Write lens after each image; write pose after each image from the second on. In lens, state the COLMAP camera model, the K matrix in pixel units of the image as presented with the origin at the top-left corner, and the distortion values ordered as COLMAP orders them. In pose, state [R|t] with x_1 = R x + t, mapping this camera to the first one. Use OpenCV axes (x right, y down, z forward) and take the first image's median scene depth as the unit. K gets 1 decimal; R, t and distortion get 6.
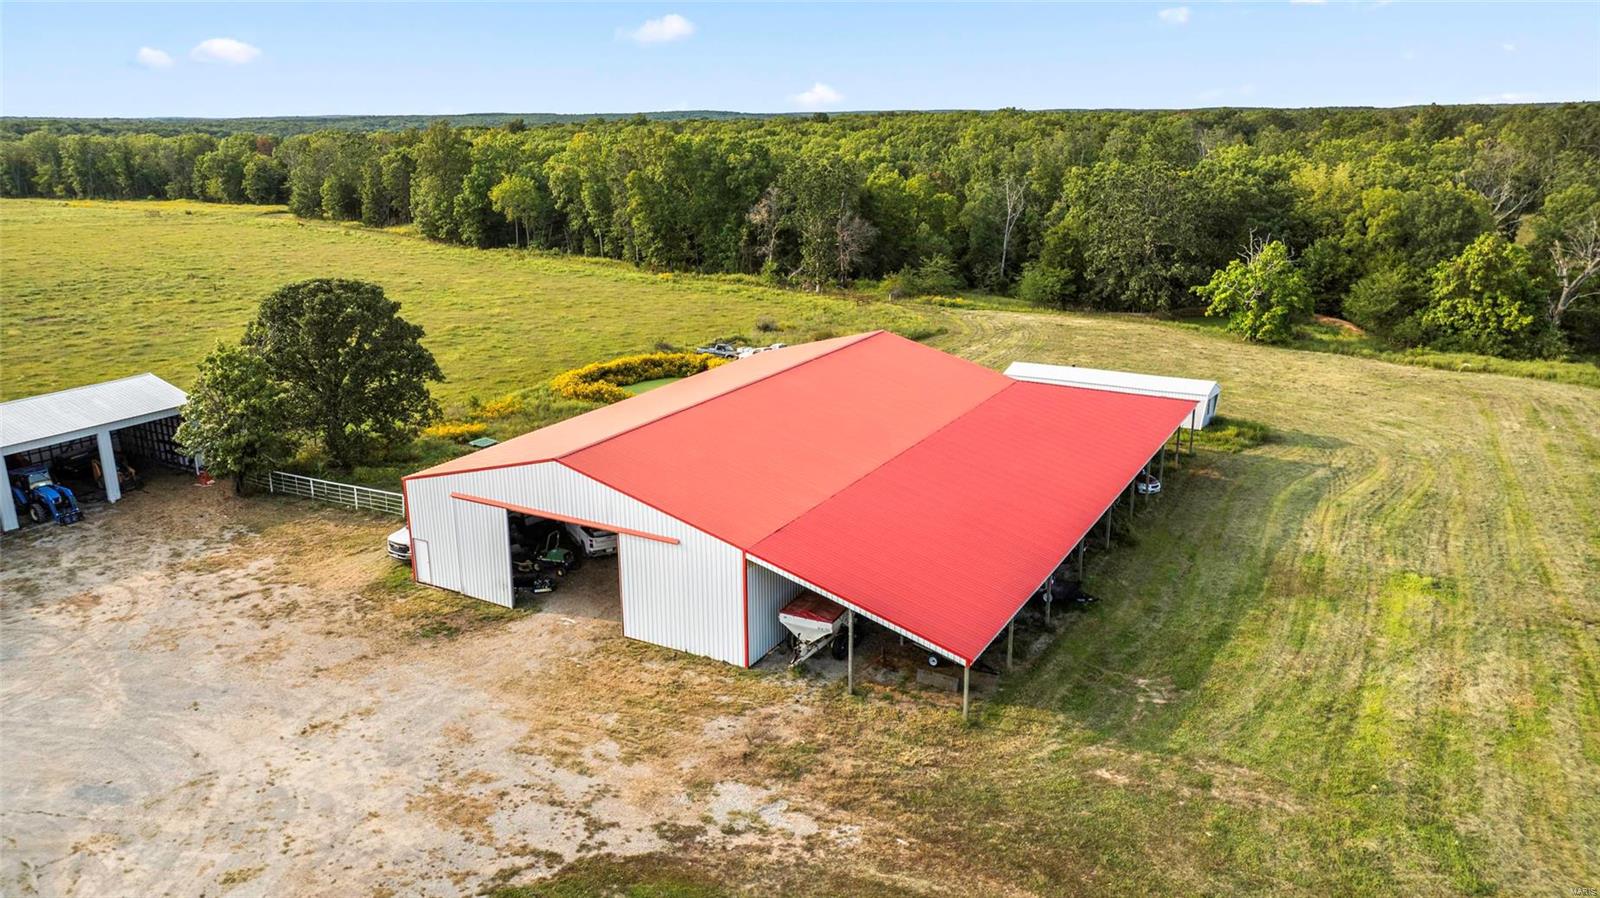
lens RADIAL K [[1138.5, 0, 803.8], [0, 1138.5, 445.0], [0, 0, 1]] dist [-0.031515, 0.037679]
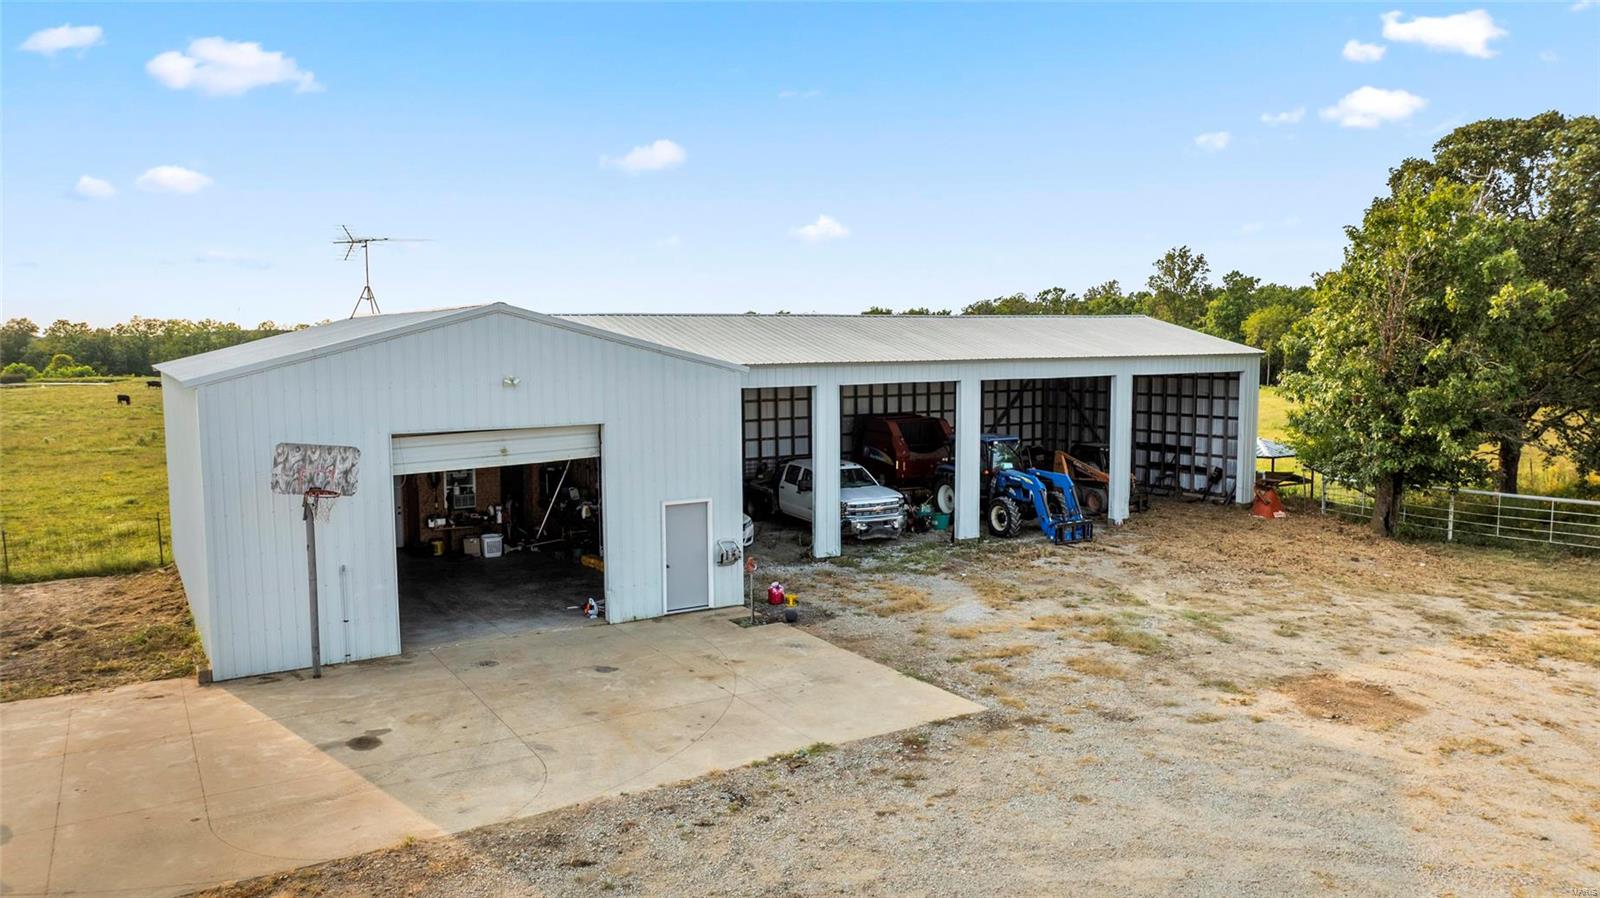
lens RADIAL K [[1138.5, 0, 793.0], [0, 1138.5, 448.1], [0, 0, 1]] dist [-0.031515, 0.037679]
pose [[0.873955, 0.039364, -0.484411, -0.630598], [-0.131702, 0.978603, -0.158088, 0.143118], [0.467823, 0.201959, 0.860439, 0.651915]]
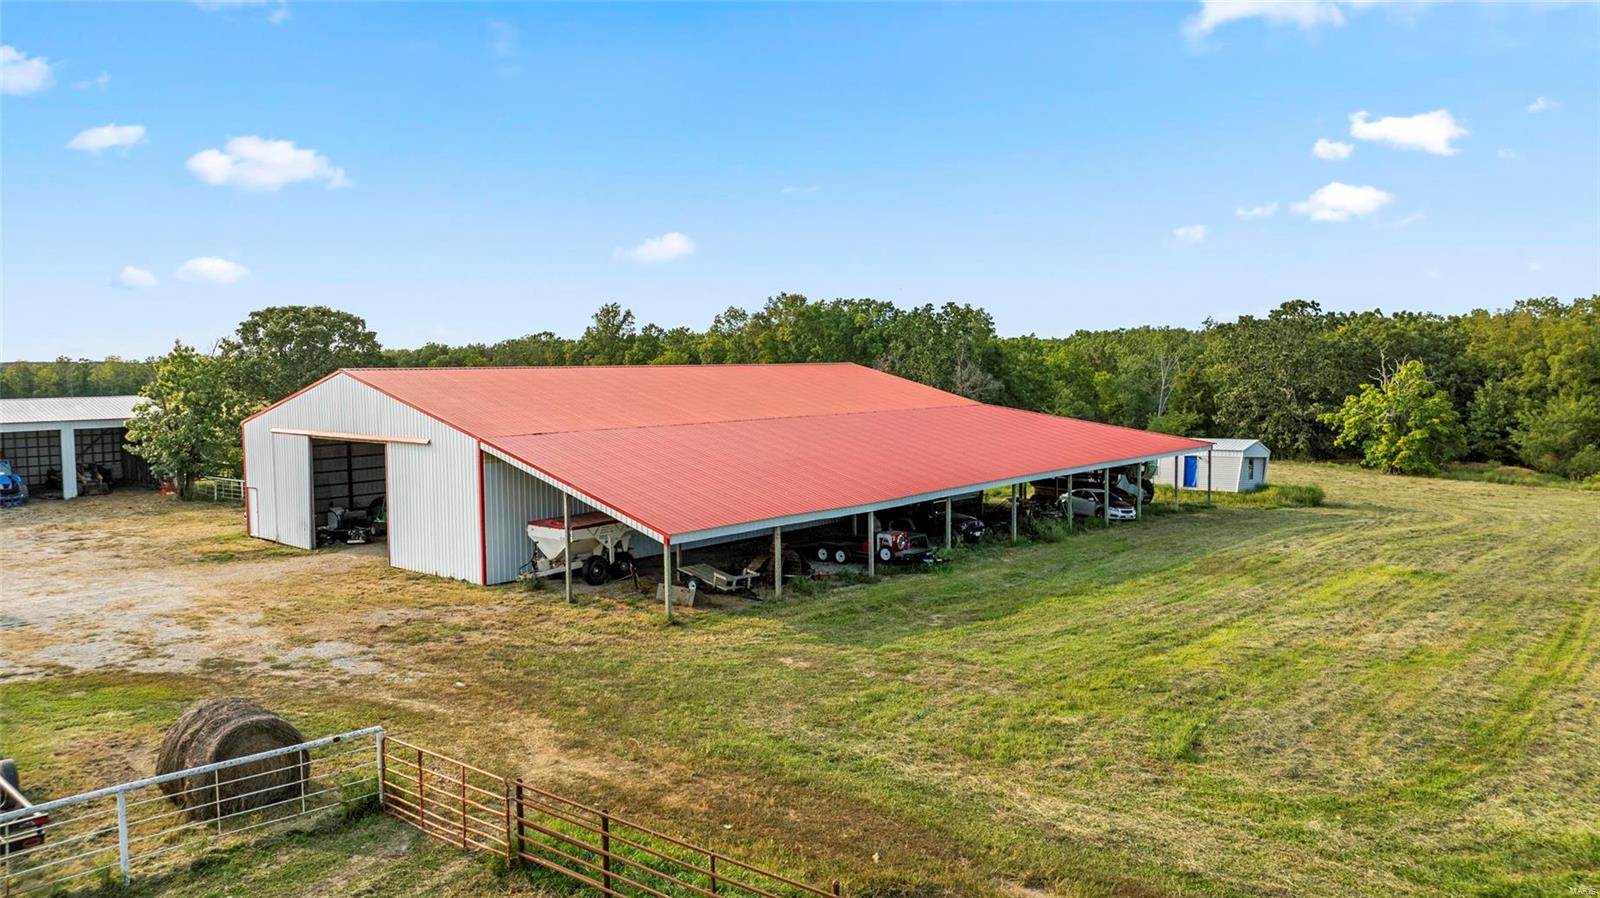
lens RADIAL K [[1138.5, 0, 811.0], [0, 1138.5, 450.8], [0, 0, 1]] dist [-0.031515, 0.037679]
pose [[0.979646, 0.011618, -0.200397, 0.321564], [-0.053227, 0.977622, -0.203523, 0.227888], [0.193548, 0.210047, 0.958342, 0.178135]]
